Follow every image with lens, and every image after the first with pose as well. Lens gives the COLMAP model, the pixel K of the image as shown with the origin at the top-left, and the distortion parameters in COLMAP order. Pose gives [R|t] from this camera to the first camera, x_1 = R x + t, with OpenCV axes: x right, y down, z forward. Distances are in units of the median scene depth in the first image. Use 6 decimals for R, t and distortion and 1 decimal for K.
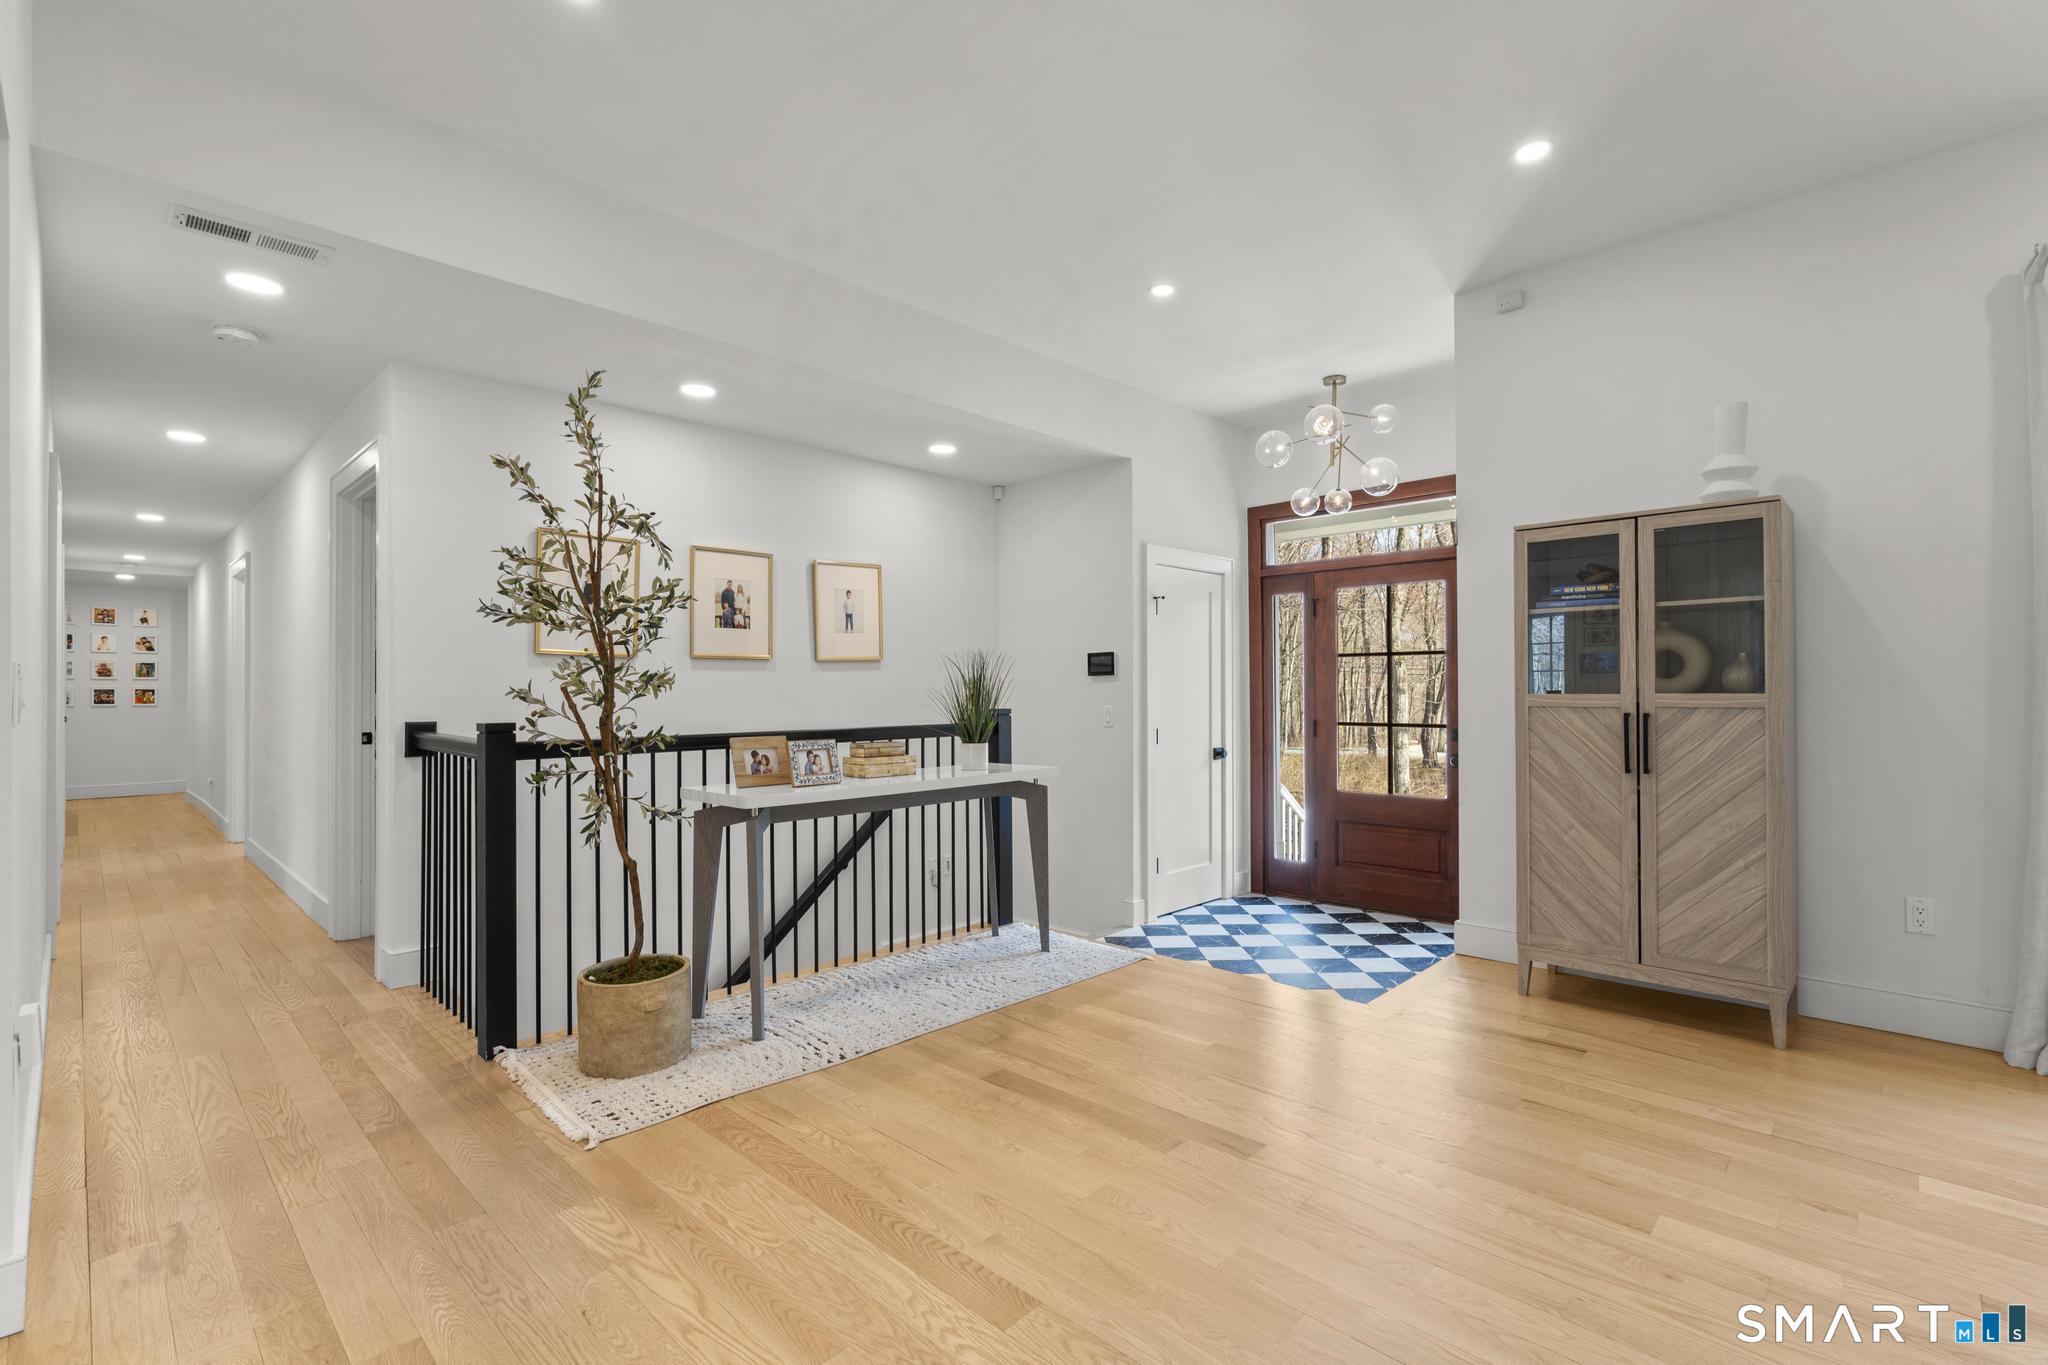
lens RADIAL K [[932.4, 0, 1012.3], [0, 932.4, 693.5], [0, 0, 1]] dist [0.001535, 0.000573]
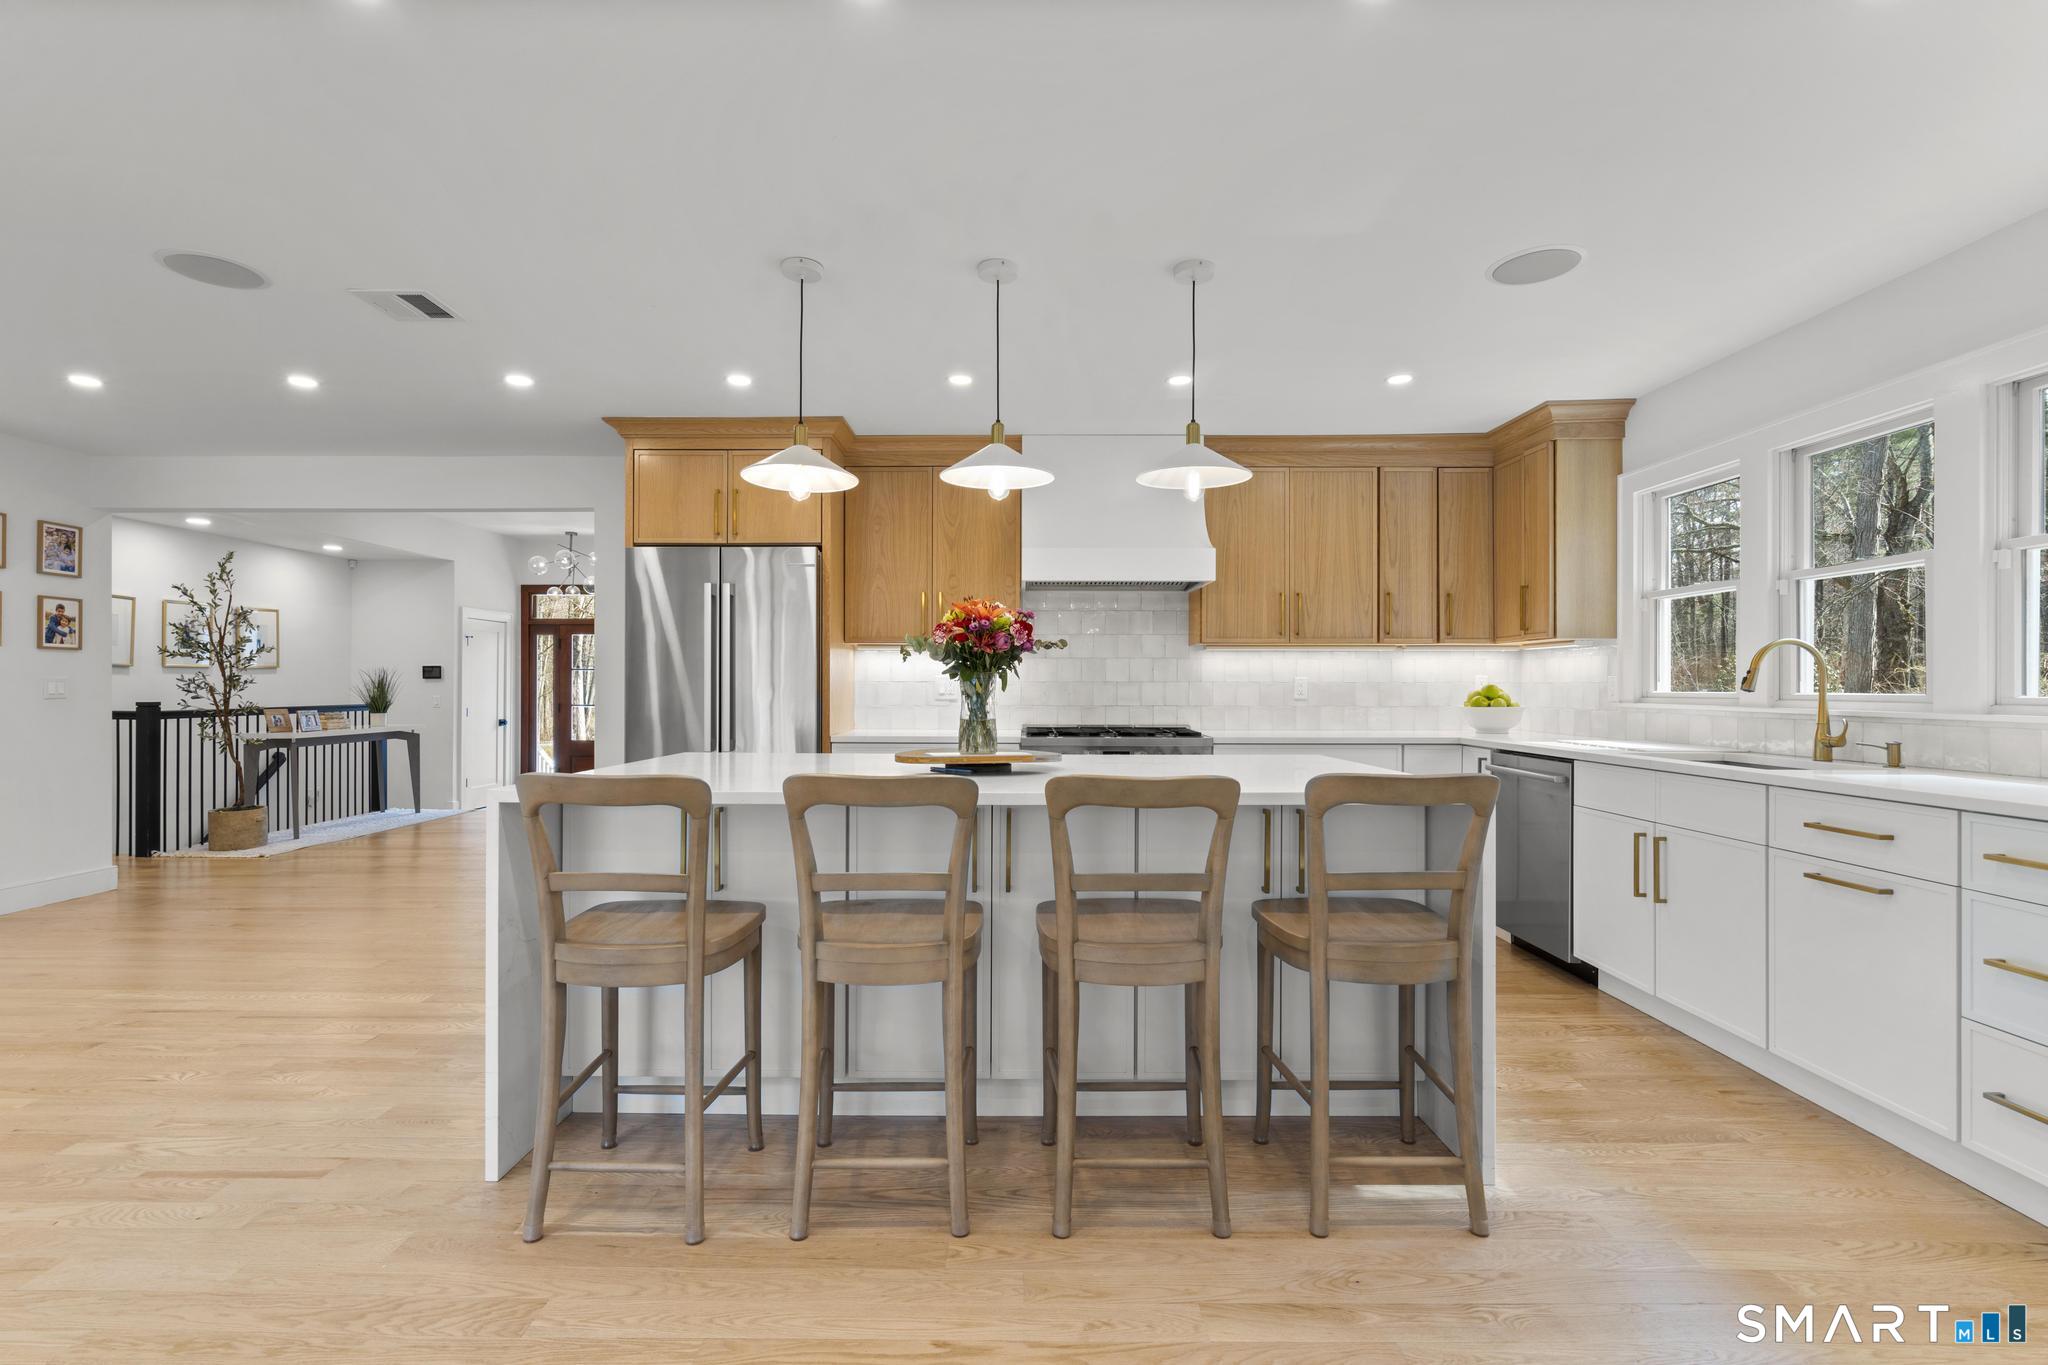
lens RADIAL K [[934.3, 0, 1024.0], [0, 934.3, 682.5], [0, 0, 1]] dist [0.003220, -0.000302]
pose [[0.718656, 0.010785, 0.695282, -0.339206], [-0.007610, 0.999942, -0.007645, -0.006894], [-0.695324, 0.000203, 0.718697, -1.088157]]
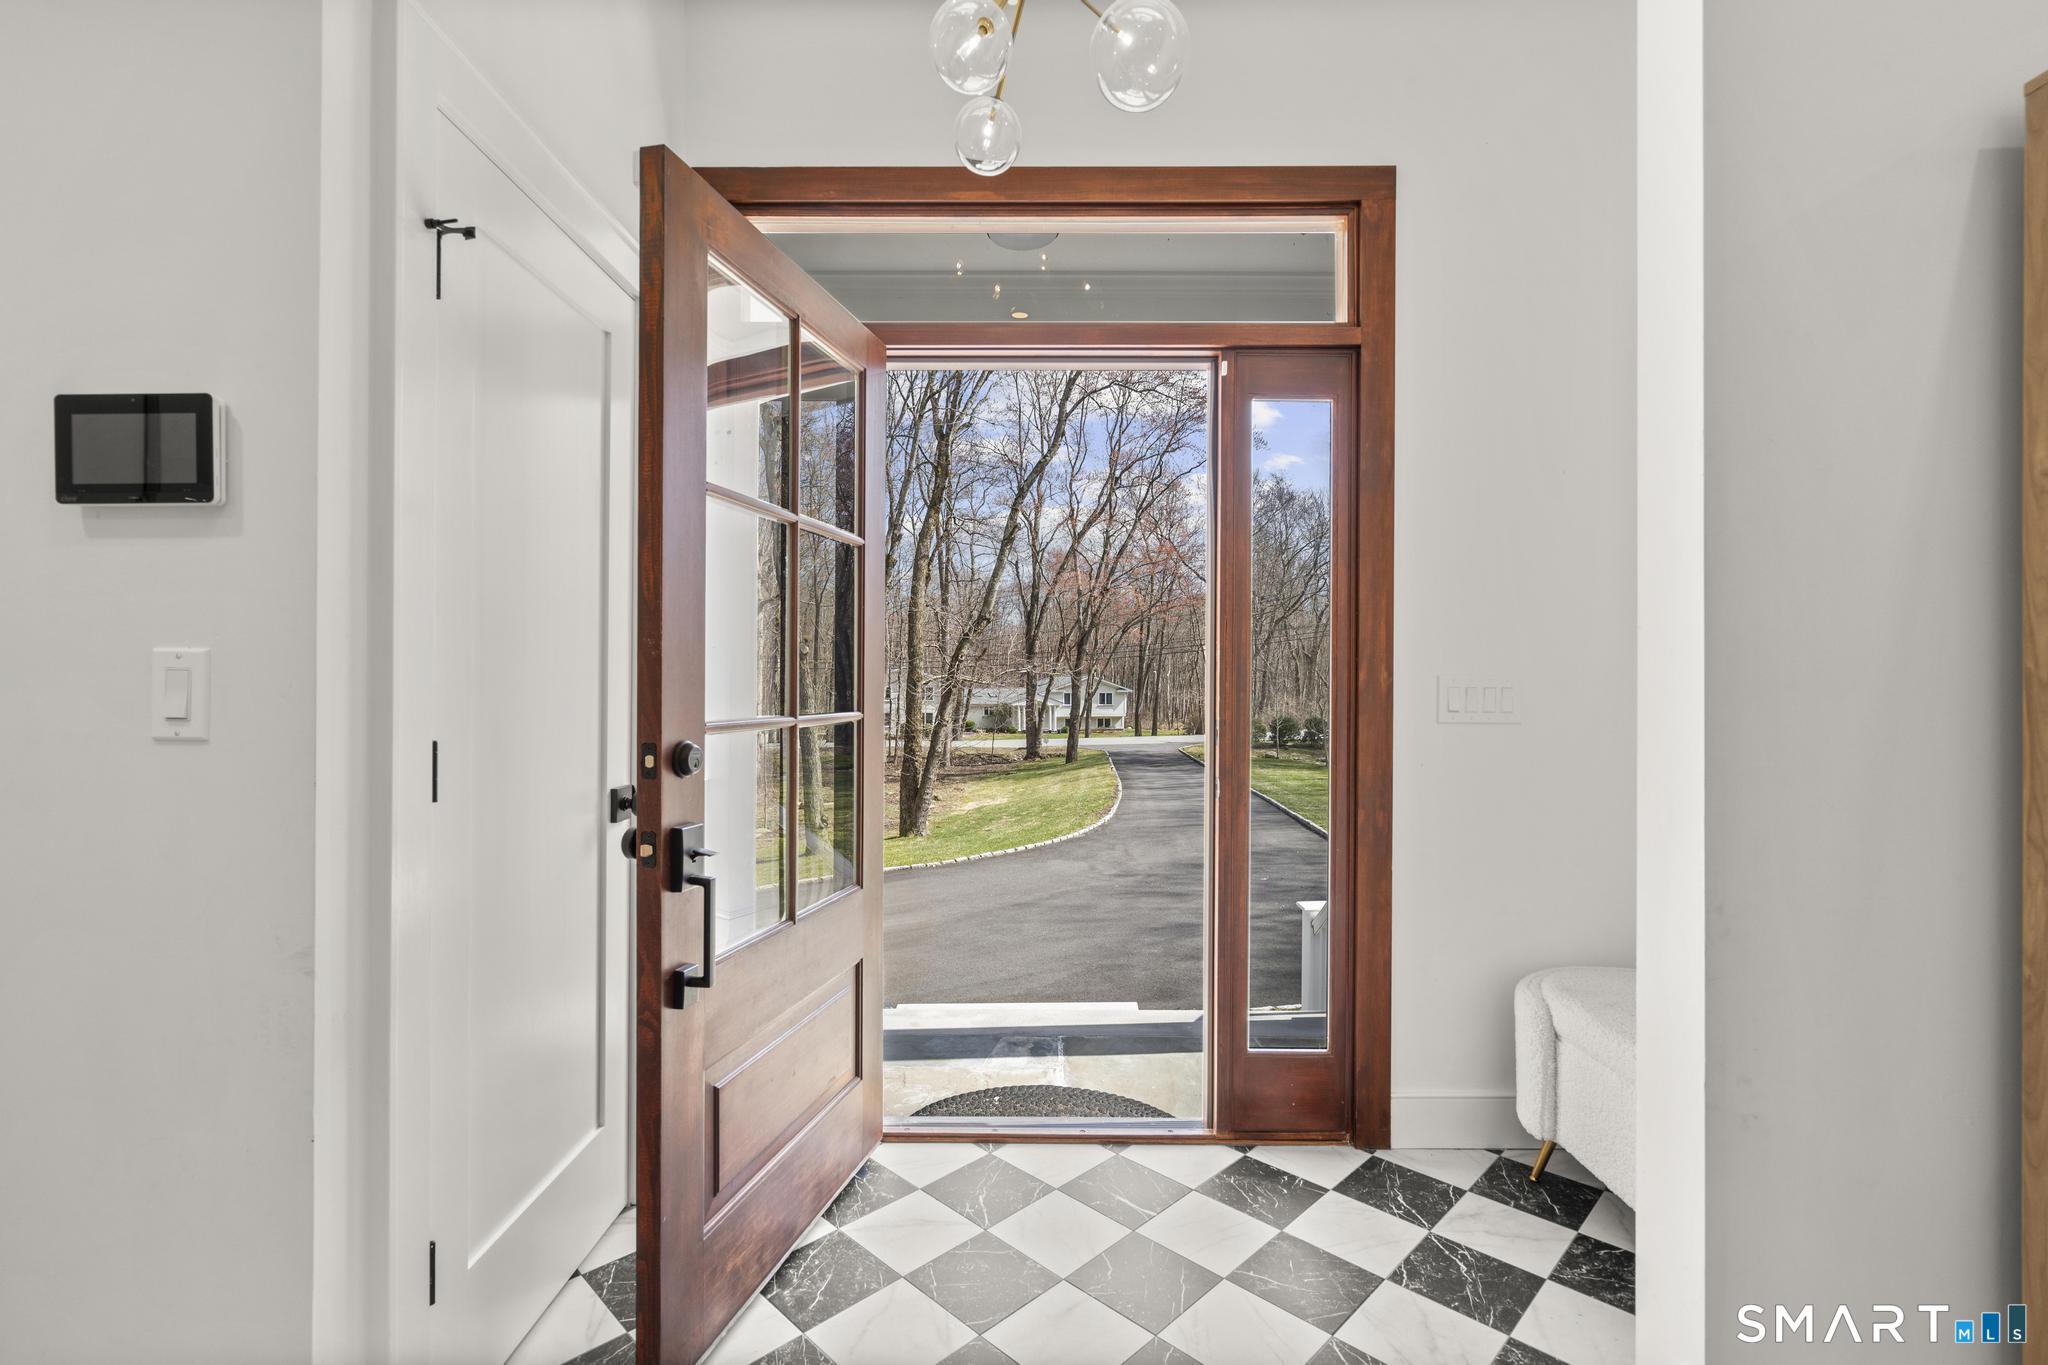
lens RADIAL K [[933.1, 0, 1019.5], [0, 933.1, 671.9], [0, 0, 1]] dist [-0.000298, 0.000033]
pose [[0.710212, 0.011391, 0.703896, 0.090128], [-0.008762, 0.999935, -0.007341, 0.019635], [-0.703934, -0.000954, 0.710265, 0.715515]]
